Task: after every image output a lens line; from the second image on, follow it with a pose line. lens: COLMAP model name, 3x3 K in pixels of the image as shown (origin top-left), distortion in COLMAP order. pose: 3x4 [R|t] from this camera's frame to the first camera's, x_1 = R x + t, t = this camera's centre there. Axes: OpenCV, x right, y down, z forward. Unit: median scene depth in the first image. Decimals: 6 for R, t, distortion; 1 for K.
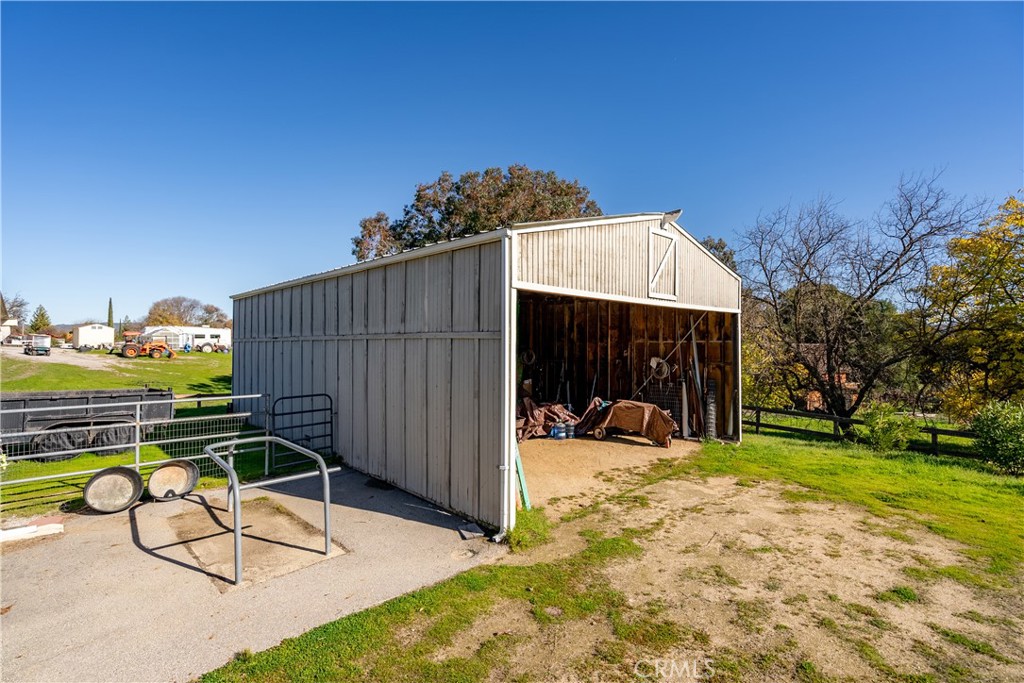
lens RADIAL K [[464.5, 0, 512.0], [0, 464.5, 341.5], [0, 0, 1]] dist [-0.000721, 0.000081]
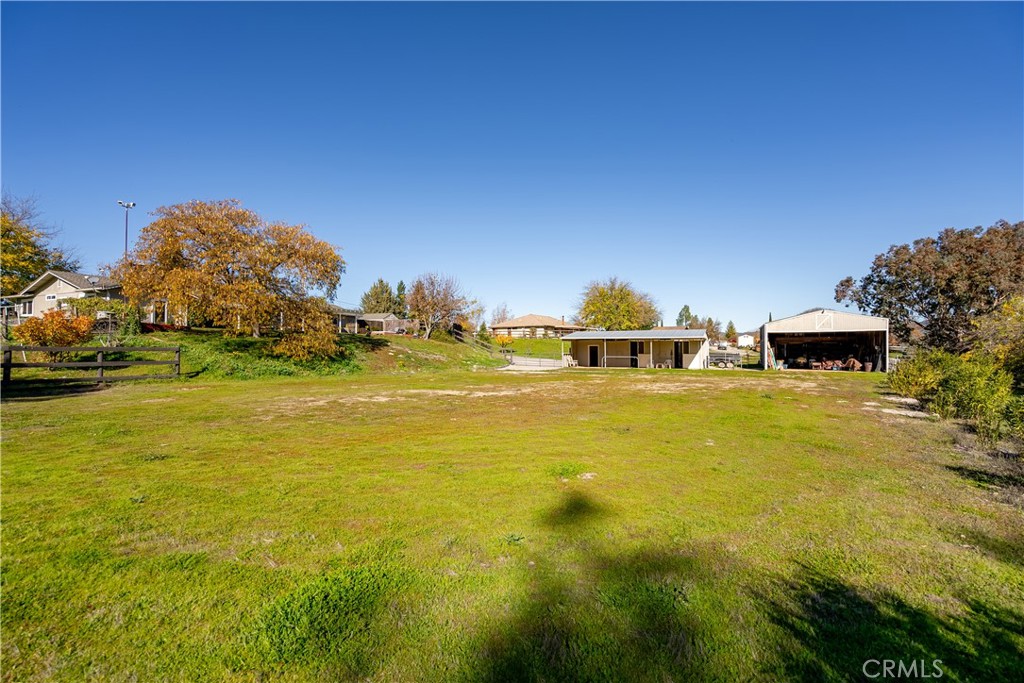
lens RADIAL K [[460.1, 0, 512.0], [0, 460.1, 341.5], [0, 0, 1]] dist [-0.003814, -0.000208]
pose [[0.325031, -0.011198, -0.945637, 2.412457], [0.000765, 0.999933, -0.011579, 0.038272], [0.945703, 0.003040, 0.325017, -2.216191]]
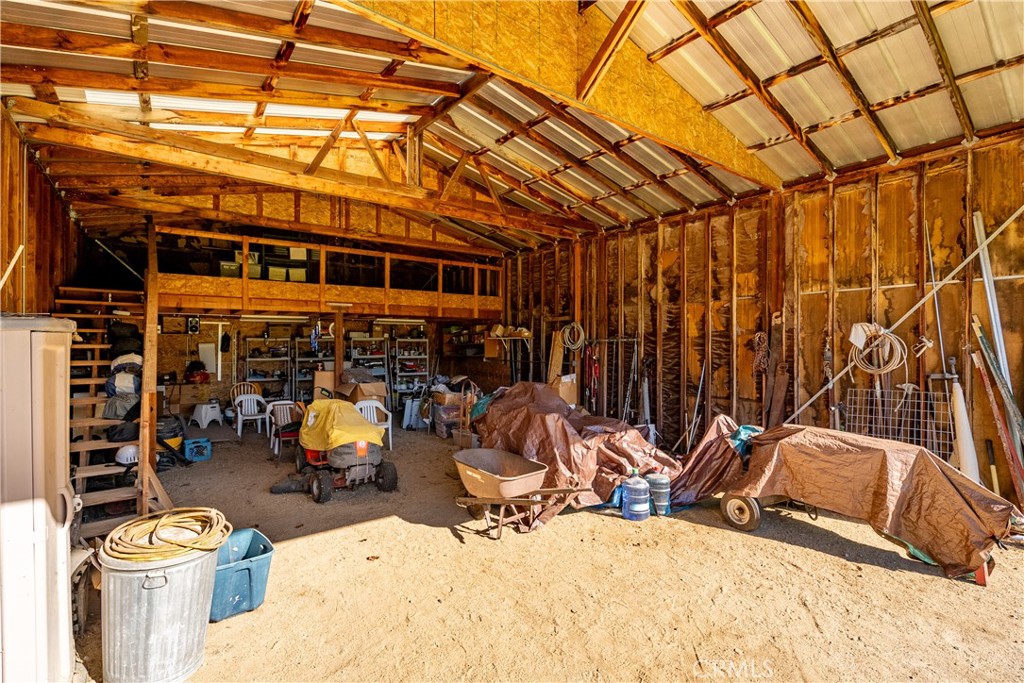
lens RADIAL K [[460.1, 0, 512.0], [0, 460.1, 341.5], [0, 0, 1]] dist [-0.003814, -0.000208]
pose [[0.991536, 0.000428, -0.129832, 0.046671], [-0.000844, 0.999995, -0.003149, 0.054982], [0.129830, 0.003232, 0.991531, 0.570627]]
